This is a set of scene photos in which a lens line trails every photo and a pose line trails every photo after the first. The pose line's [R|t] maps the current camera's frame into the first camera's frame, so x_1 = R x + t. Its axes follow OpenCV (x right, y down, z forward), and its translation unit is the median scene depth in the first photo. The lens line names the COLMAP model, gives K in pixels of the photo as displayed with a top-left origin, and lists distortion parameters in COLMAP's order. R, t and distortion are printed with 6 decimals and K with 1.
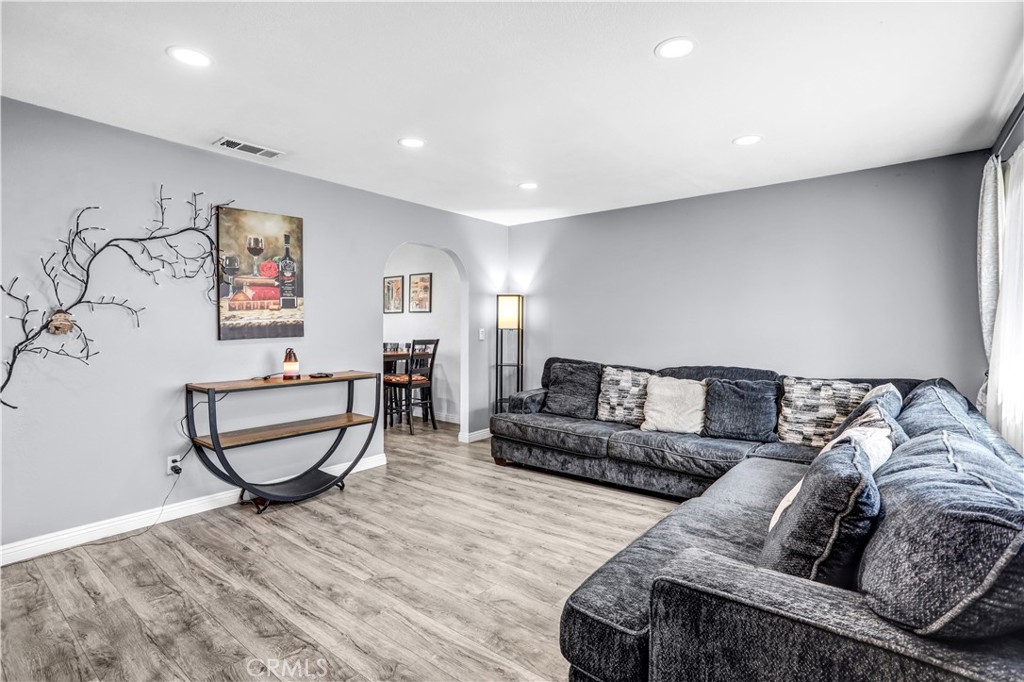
lens RADIAL K [[491.2, 0, 507.6], [0, 491.2, 339.6], [0, 0, 1]] dist [-0.066171, 0.039126]
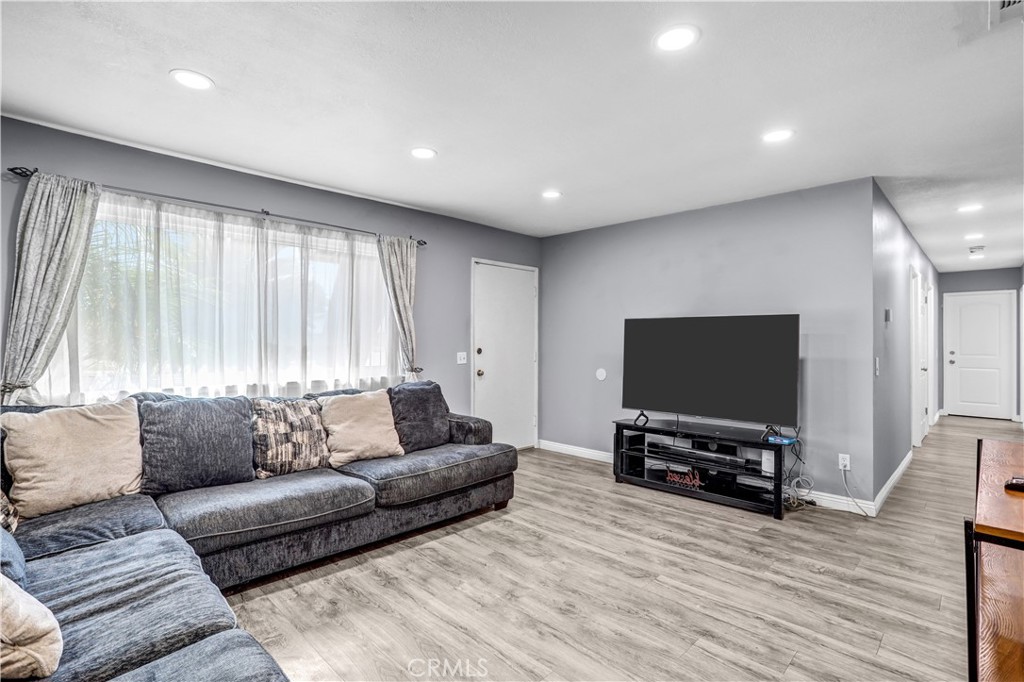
lens RADIAL K [[491.2, 0, 507.6], [0, 491.2, 339.6], [0, 0, 1]] dist [-0.066171, 0.039126]
pose [[-0.993335, -0.005026, 0.115152, -0.054531], [-0.002823, 0.999810, 0.019281, -0.035243], [-0.115227, 0.018828, -0.993161, 1.471298]]
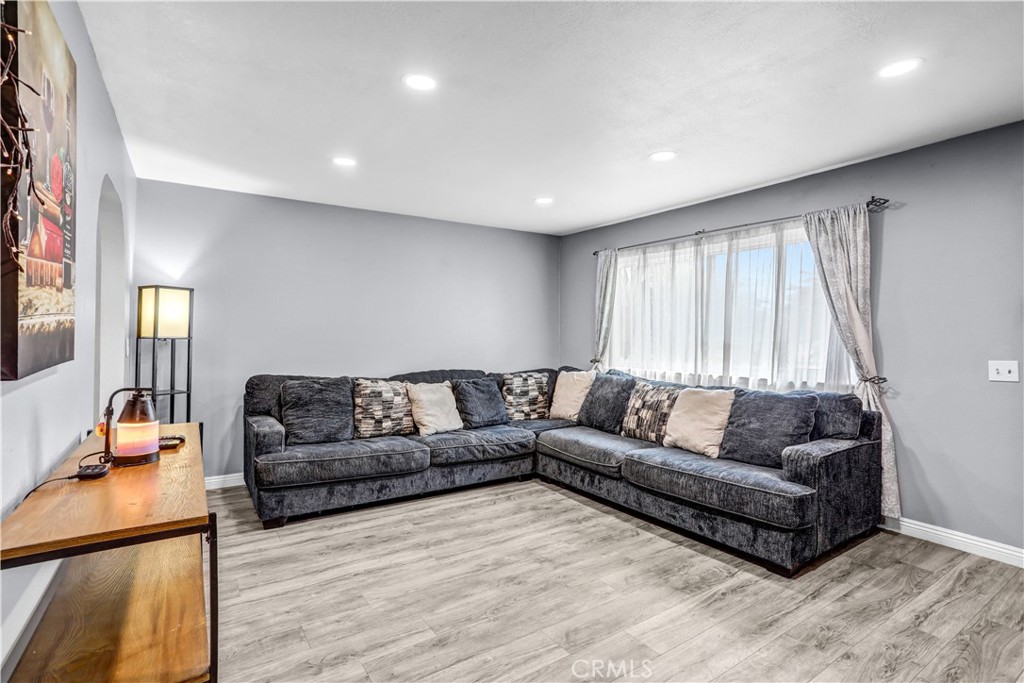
lens RADIAL K [[491.2, 0, 507.6], [0, 491.2, 340.1], [0, 0, 1]] dist [-0.066171, 0.039126]
pose [[0.310546, -0.009224, 0.950514, -0.761618], [0.017115, 0.999845, 0.004111, -0.022331], [-0.950404, 0.014991, 0.310656, 0.586335]]
